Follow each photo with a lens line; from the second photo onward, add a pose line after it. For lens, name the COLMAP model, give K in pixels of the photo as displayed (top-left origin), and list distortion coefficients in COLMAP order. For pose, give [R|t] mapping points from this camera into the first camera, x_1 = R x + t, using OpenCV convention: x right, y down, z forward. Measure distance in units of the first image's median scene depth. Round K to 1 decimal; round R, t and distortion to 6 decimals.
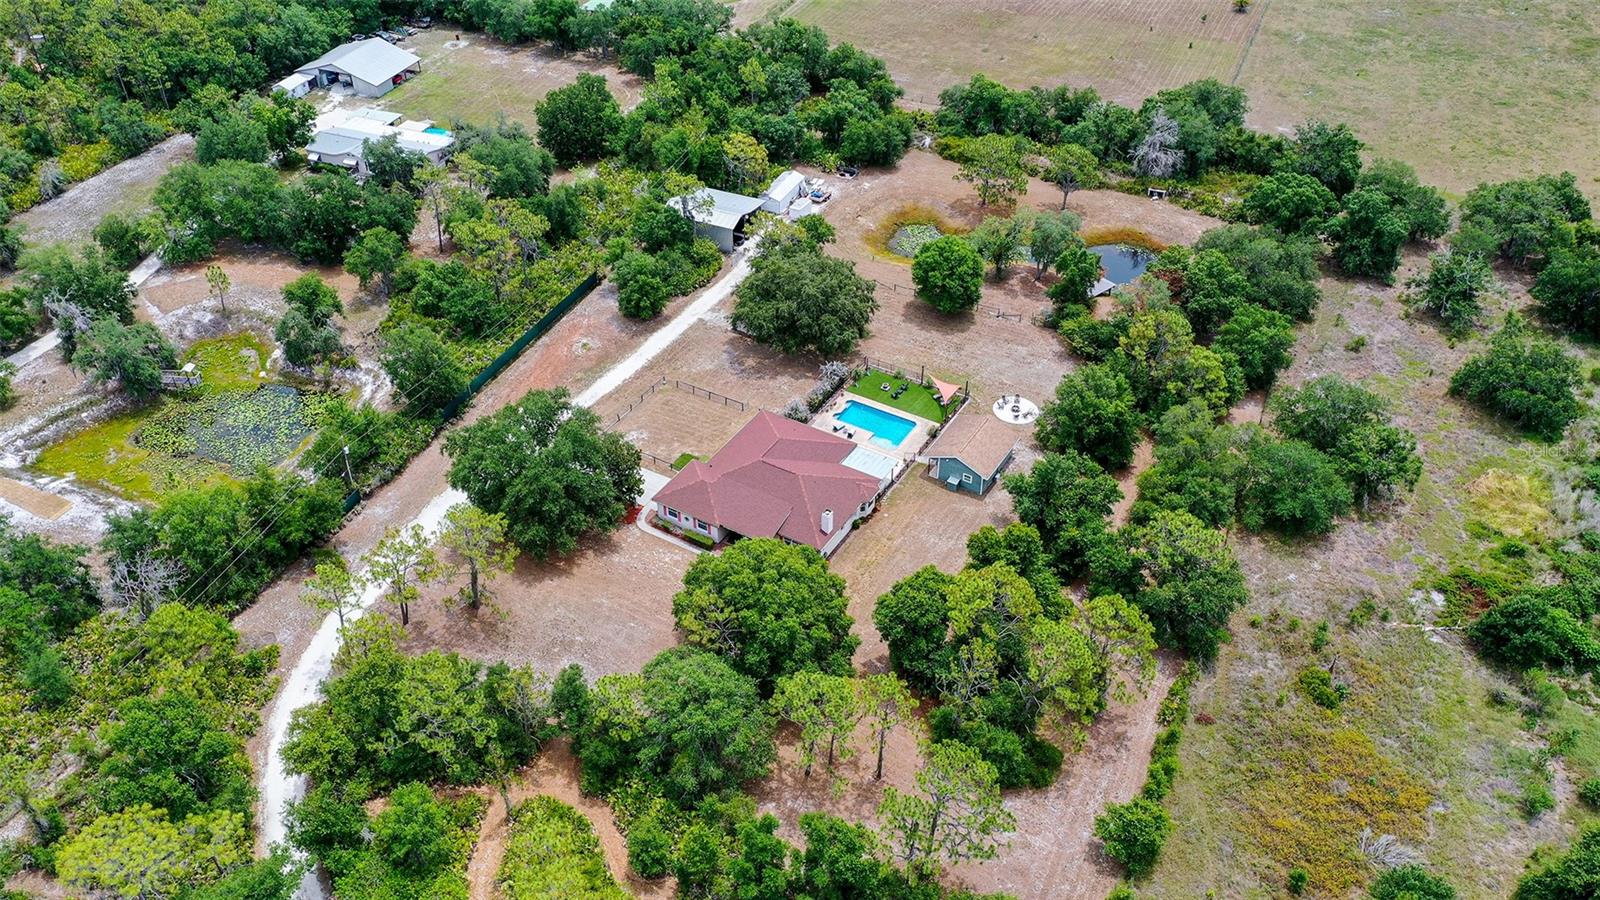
lens RADIAL K [[1282.0, 0, 800.0], [0, 1282.0, 450.0], [0, 0, 1]] dist [0.027943, 0.001683]
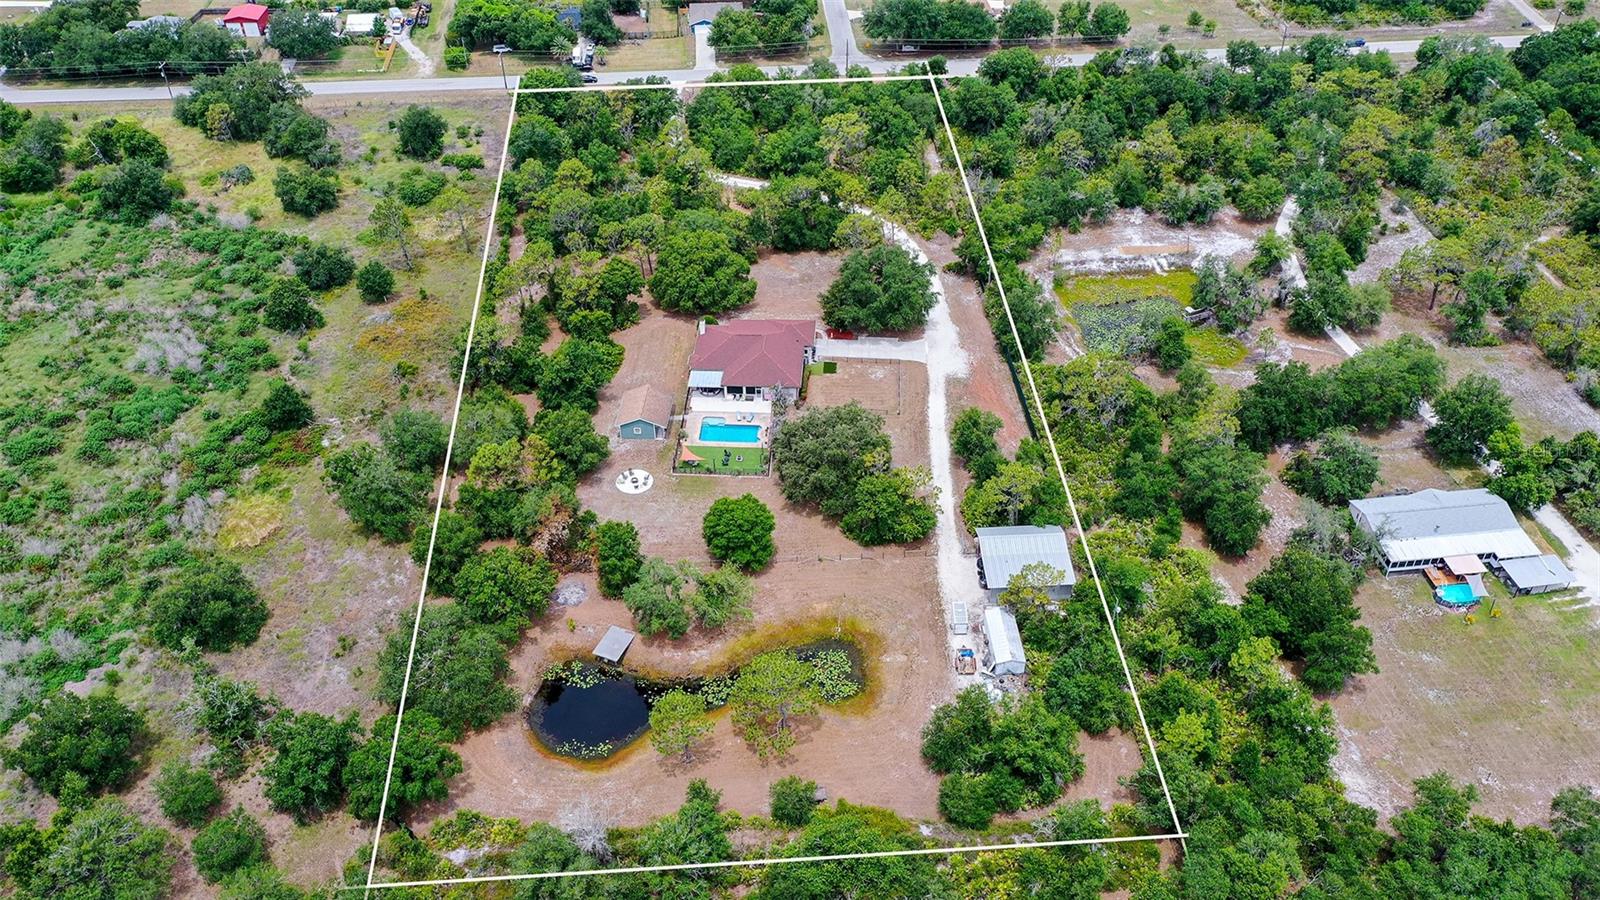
lens RADIAL K [[1282.0, 0, 800.0], [0, 1282.0, 450.0], [0, 0, 1]] dist [0.027943, 0.001683]
pose [[-0.881944, 0.293756, -0.368622, 0.412537], [-0.286819, 0.286140, 0.914253, -1.055198], [0.374045, 0.912048, -0.168104, 1.081876]]
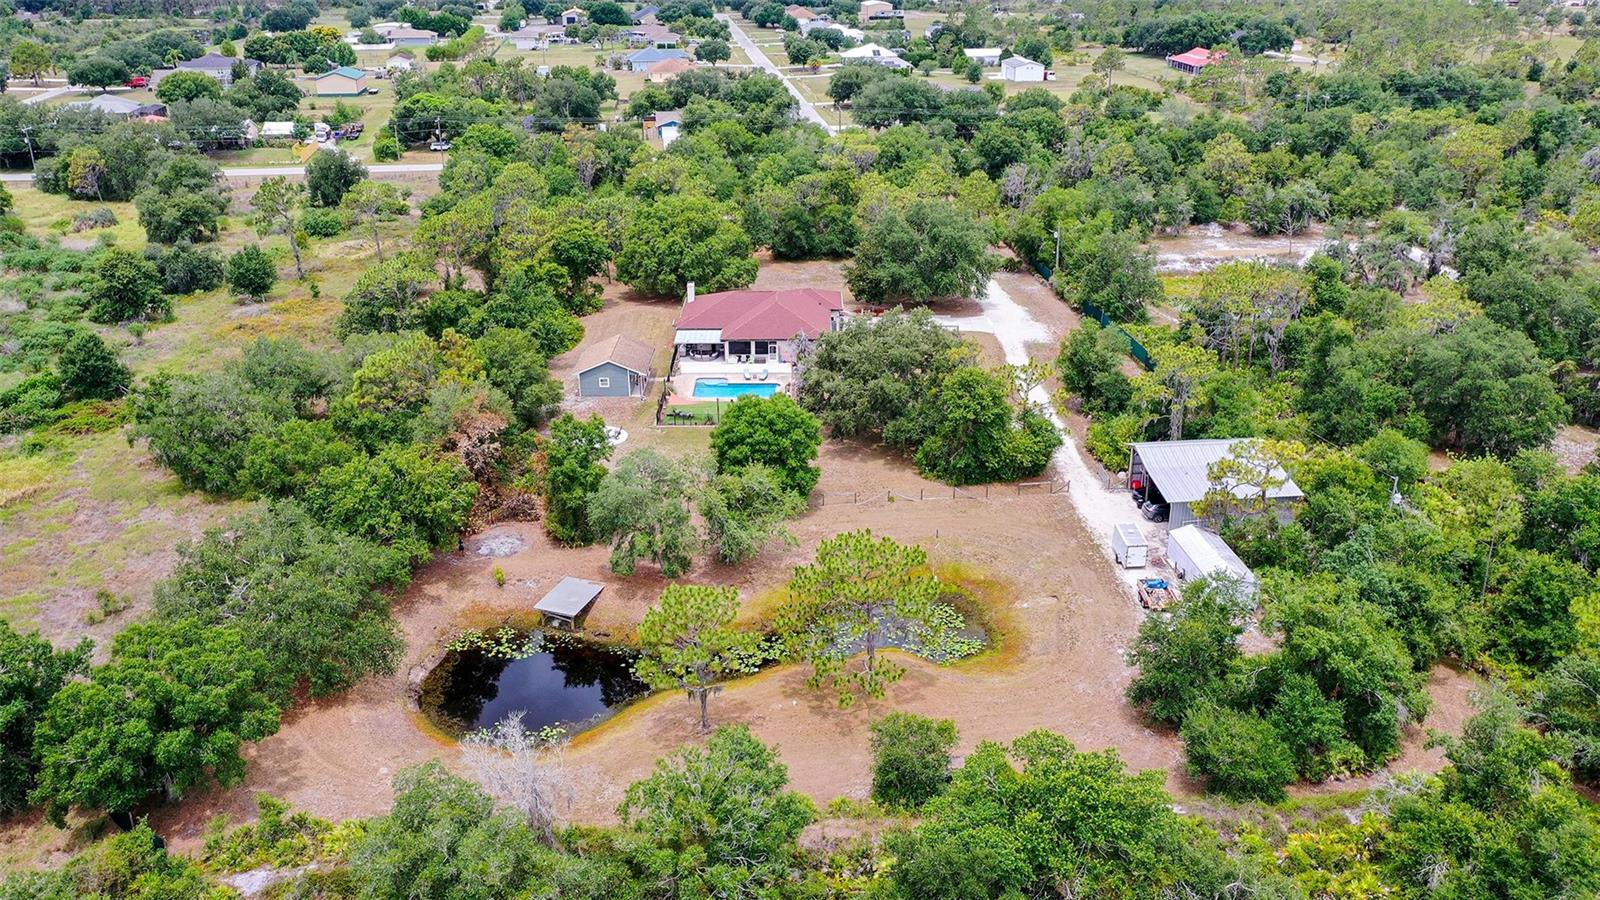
lens RADIAL K [[1282.0, 0, 800.0], [0, 1282.0, 450.0], [0, 0, 1]] dist [0.027943, 0.001683]
pose [[-0.856851, 0.200720, -0.474887, 0.396966], [-0.312957, 0.529494, 0.788476, -0.632488], [0.409712, 0.824226, -0.390881, 1.210734]]
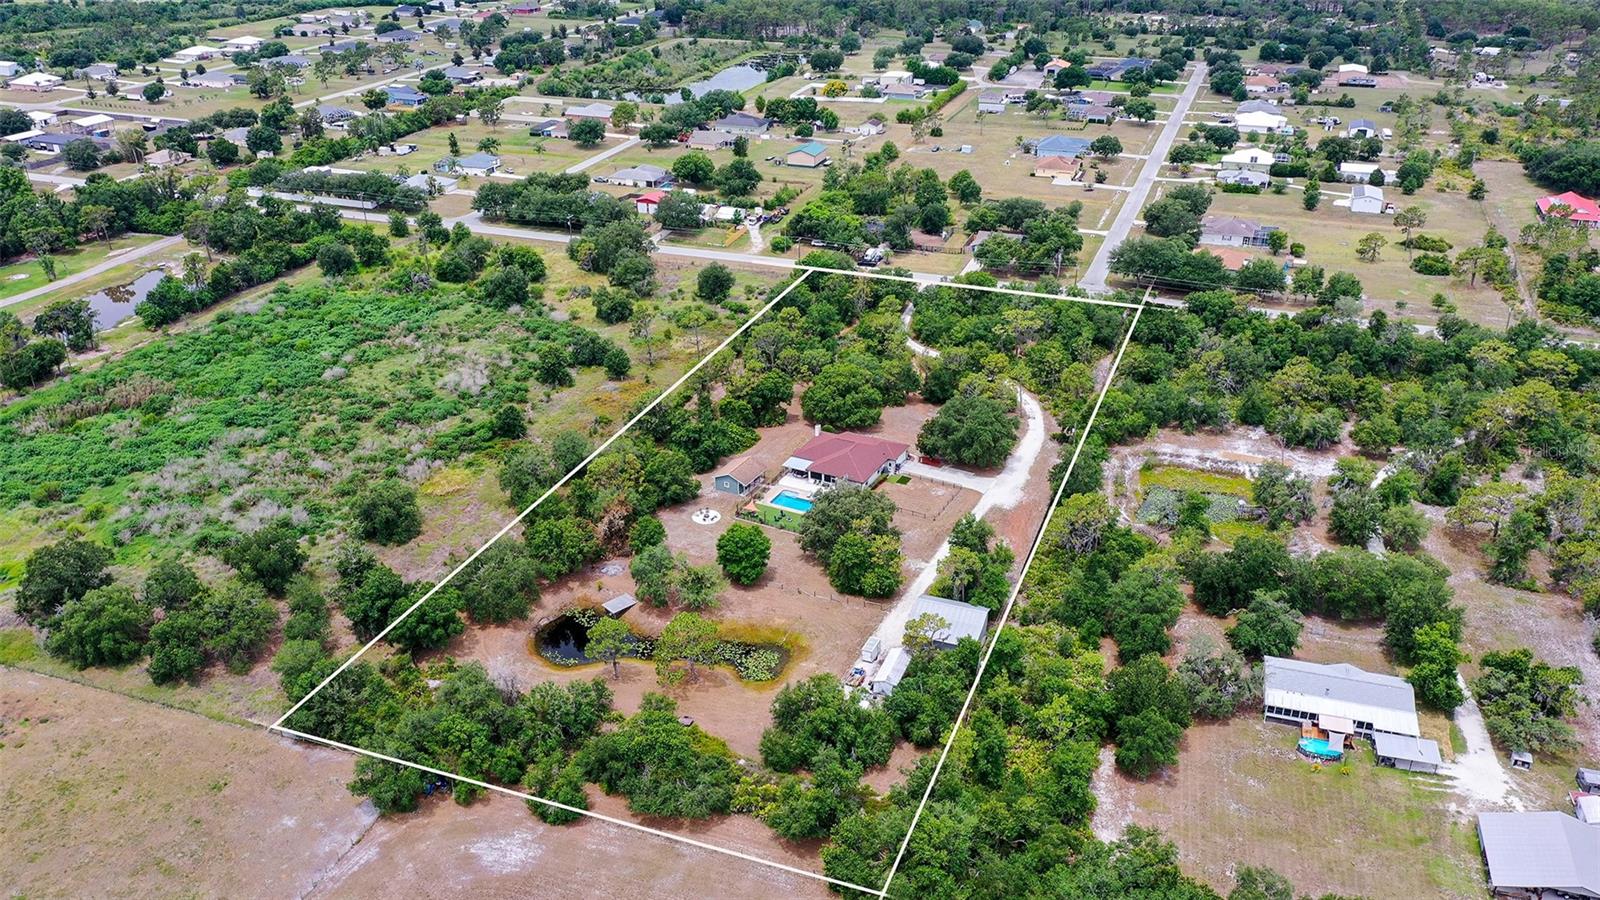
lens RADIAL K [[1282.0, 0, 800.0], [0, 1282.0, 450.0], [0, 0, 1]] dist [0.027943, 0.001683]
pose [[-0.997913, 0.026976, -0.058669, 0.125786], [-0.040646, 0.443571, 0.895317, -1.293646], [0.050175, 0.895833, -0.441549, 1.421267]]
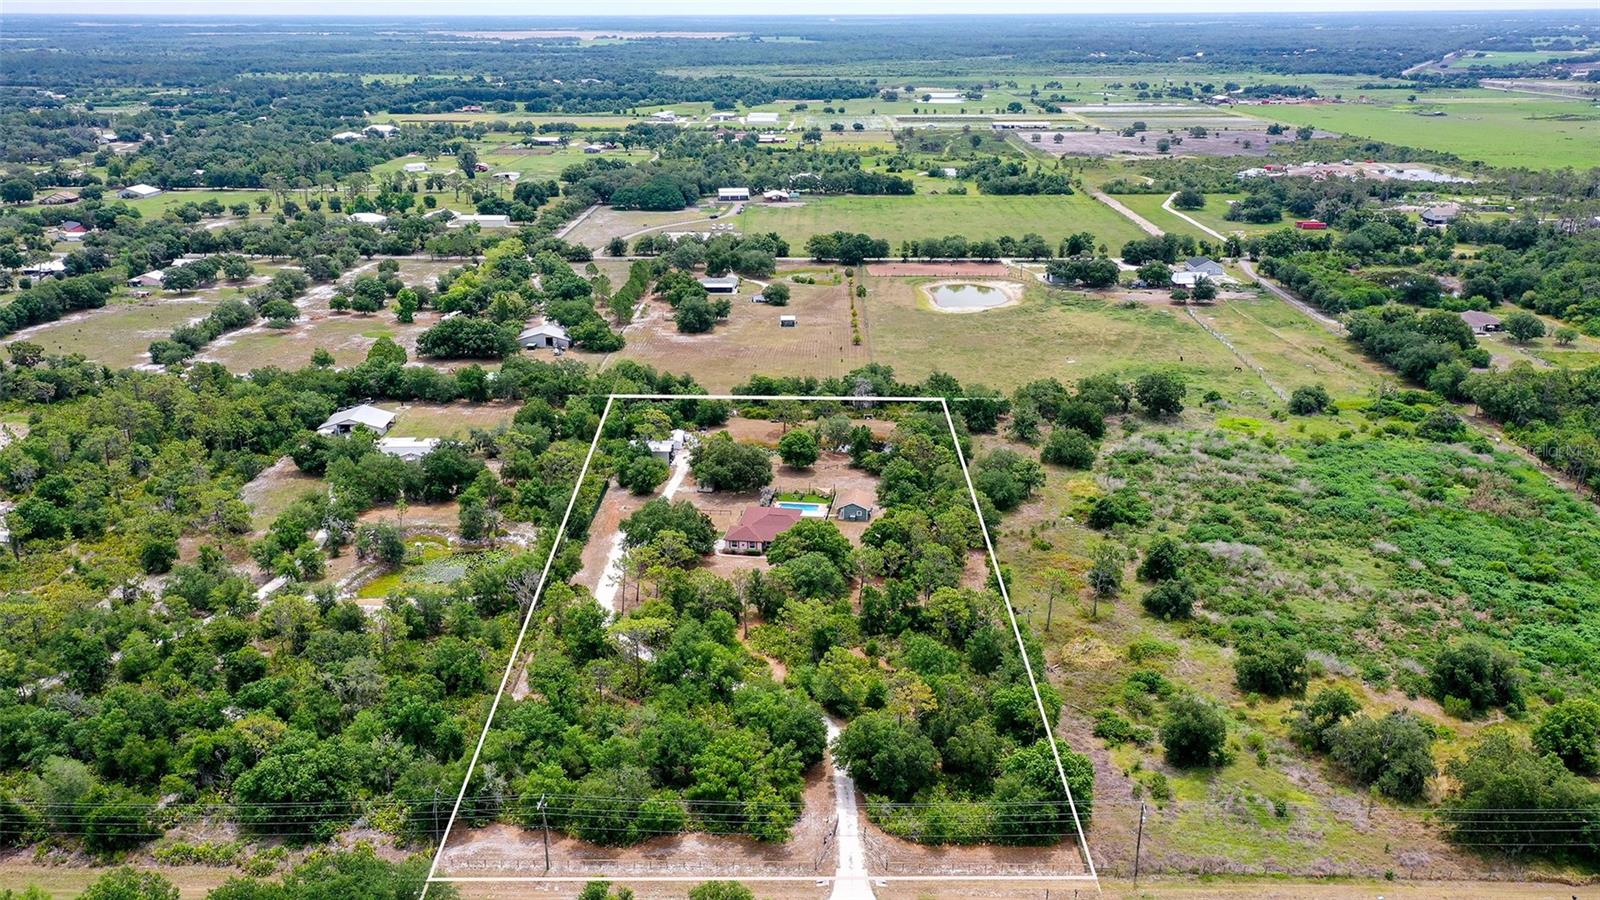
lens RADIAL K [[1282.0, 0, 800.0], [0, 1282.0, 450.0], [0, 0, 1]] dist [0.027943, 0.001683]
pose [[0.920124, -0.125029, 0.371133, -0.561595], [0.243255, 0.925150, -0.291419, 0.400621], [-0.306917, 0.358422, 0.881666, -0.650230]]
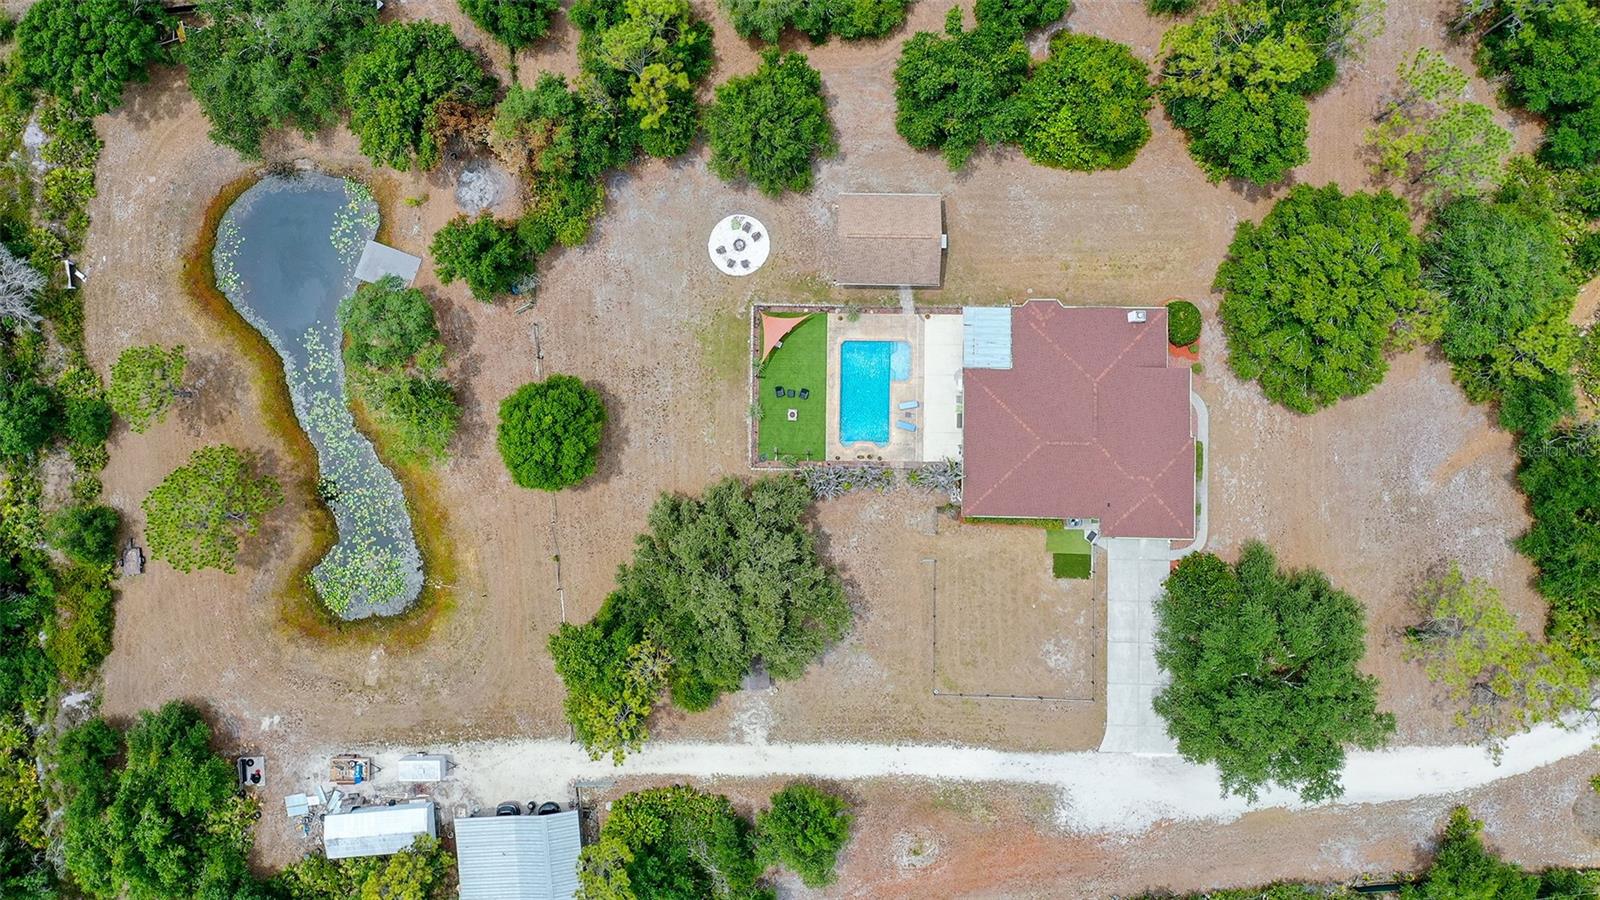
lens RADIAL K [[1282.0, 0, 800.0], [0, 1282.0, 450.0], [0, 0, 1]] dist [0.027943, 0.001683]
pose [[-0.503829, -0.861702, 0.060219, 0.003351], [0.579764, -0.285657, 0.763069, -0.532486], [-0.640336, 0.419369, 0.643506, 0.481358]]
